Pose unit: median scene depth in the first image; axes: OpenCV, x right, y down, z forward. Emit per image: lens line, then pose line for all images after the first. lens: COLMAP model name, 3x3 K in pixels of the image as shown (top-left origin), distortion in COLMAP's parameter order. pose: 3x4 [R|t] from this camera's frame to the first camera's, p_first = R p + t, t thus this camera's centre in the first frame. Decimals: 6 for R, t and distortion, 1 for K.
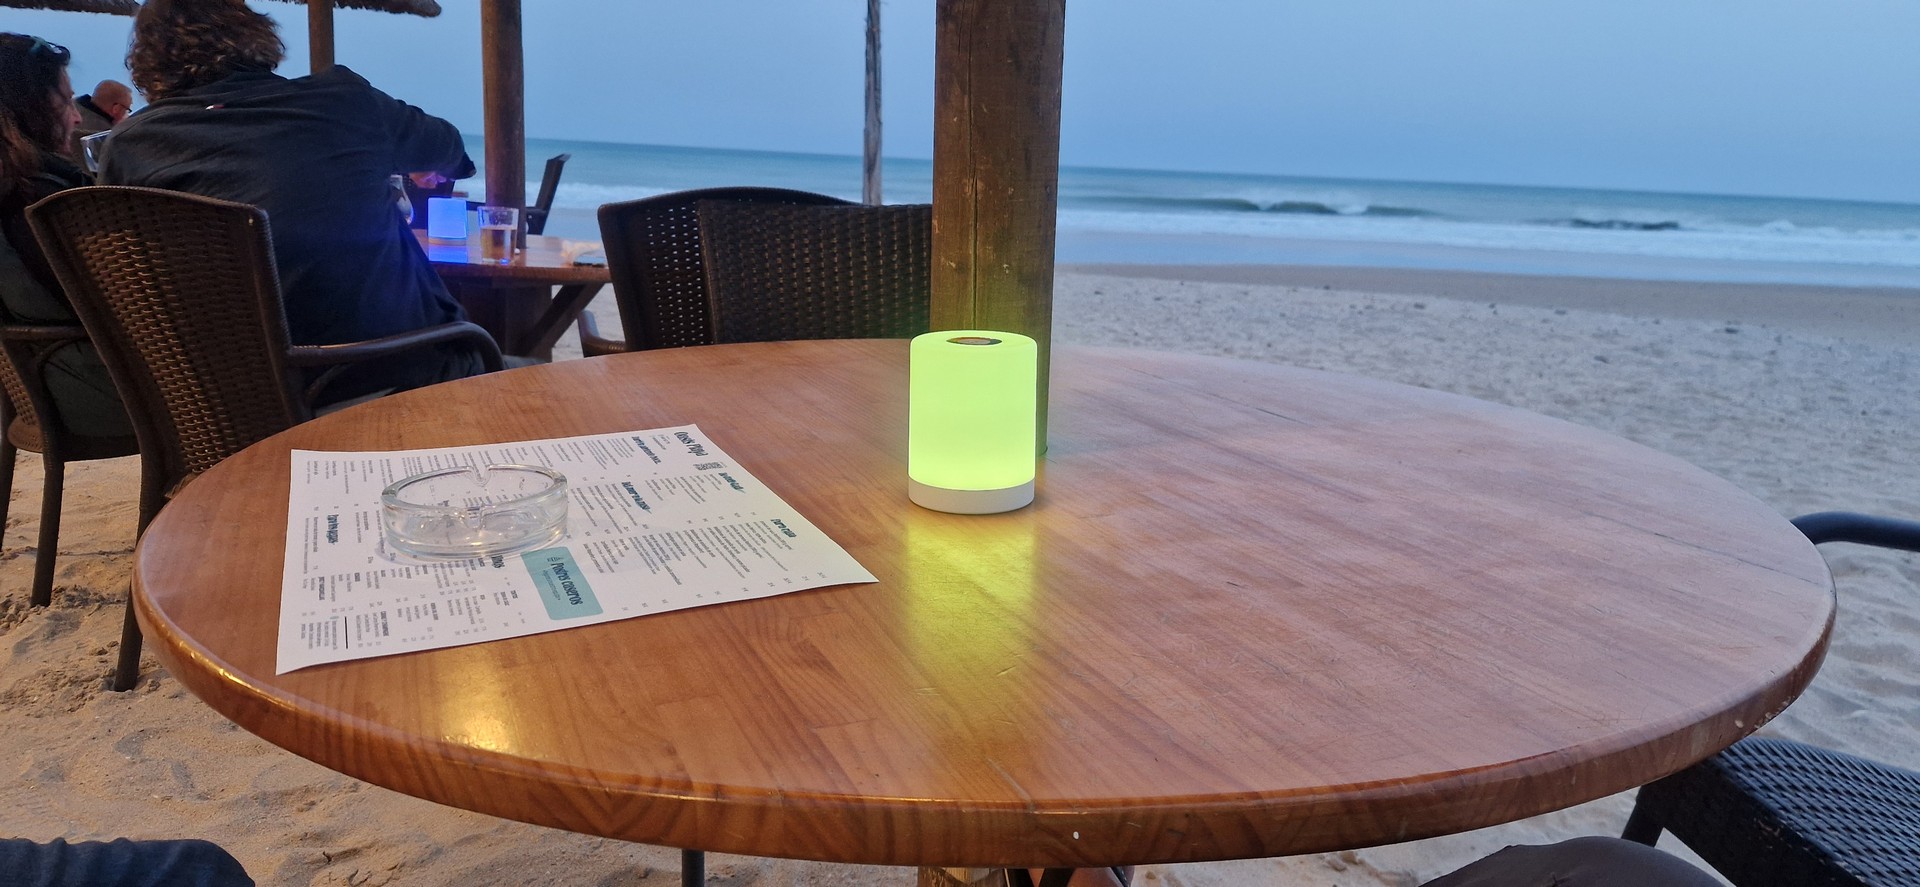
lens RADIAL K [[1209.9, 0, 960.0], [0, 1209.9, 443.5], [0, 0, 1]] dist [0.051933, -0.050898]
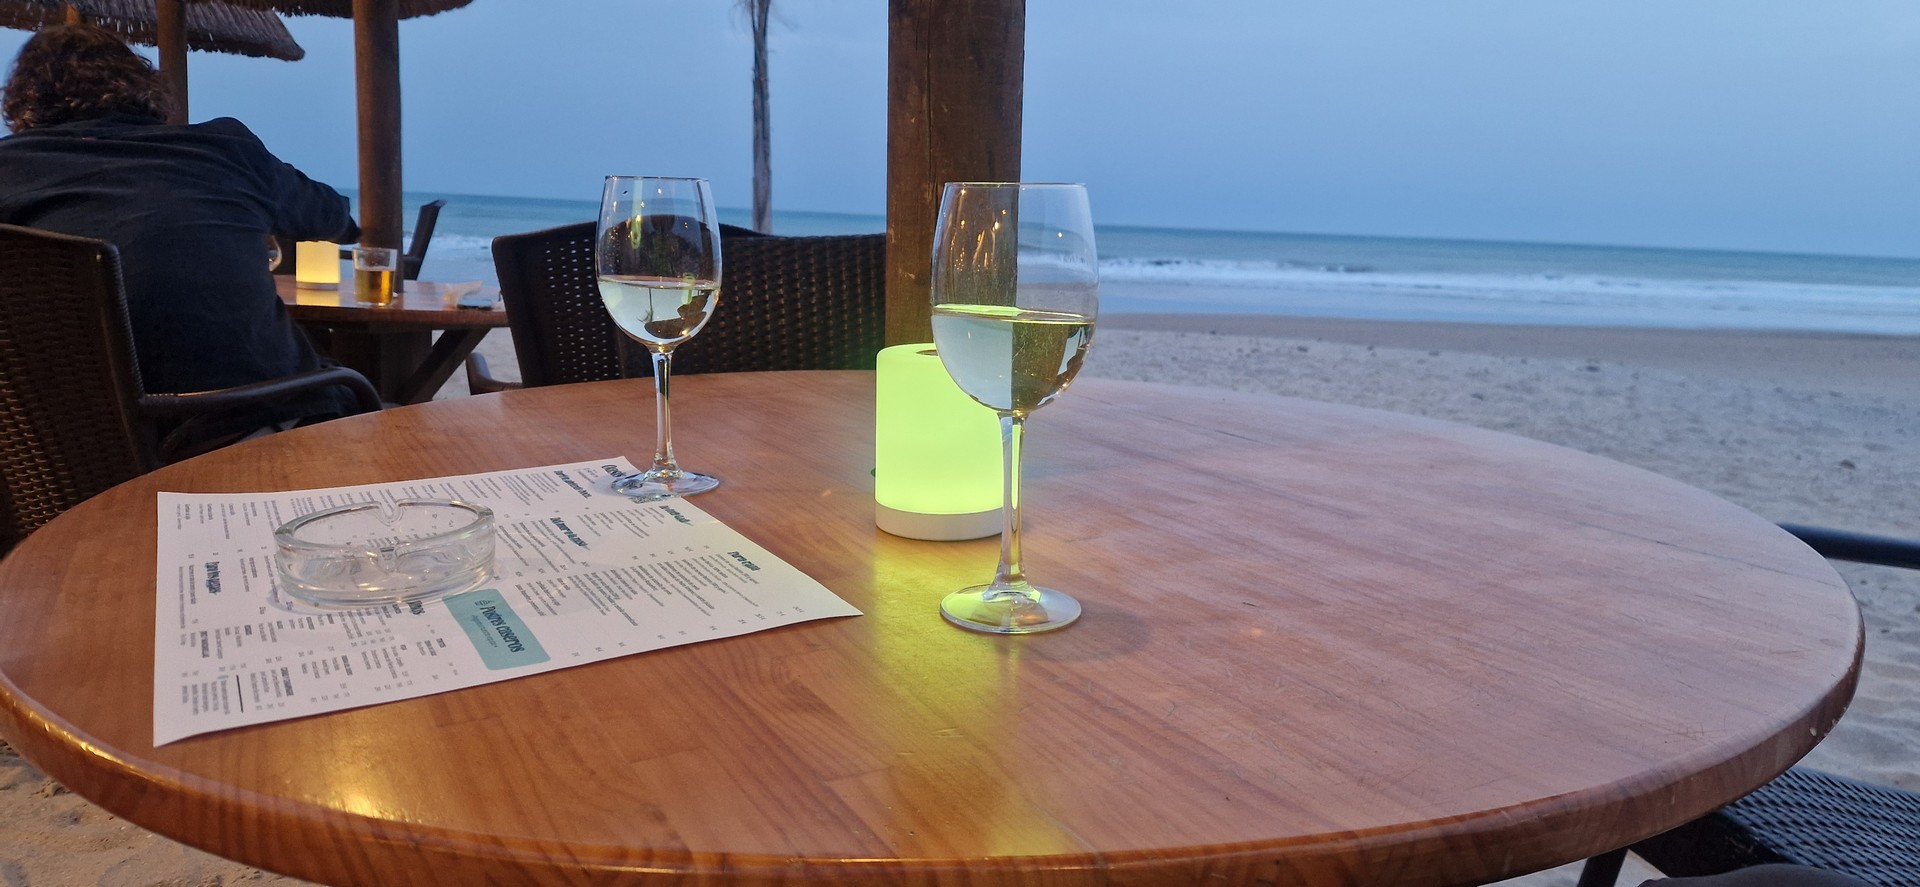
lens RADIAL K [[1209.9, 0, 960.0], [0, 1209.9, 443.5], [0, 0, 1]] dist [0.051933, -0.050898]
pose [[0.995375, -0.019807, 0.093999, -0.064197], [0.023848, 0.998830, -0.042069, 0.022726], [-0.093056, 0.044116, 0.994683, 0.083574]]
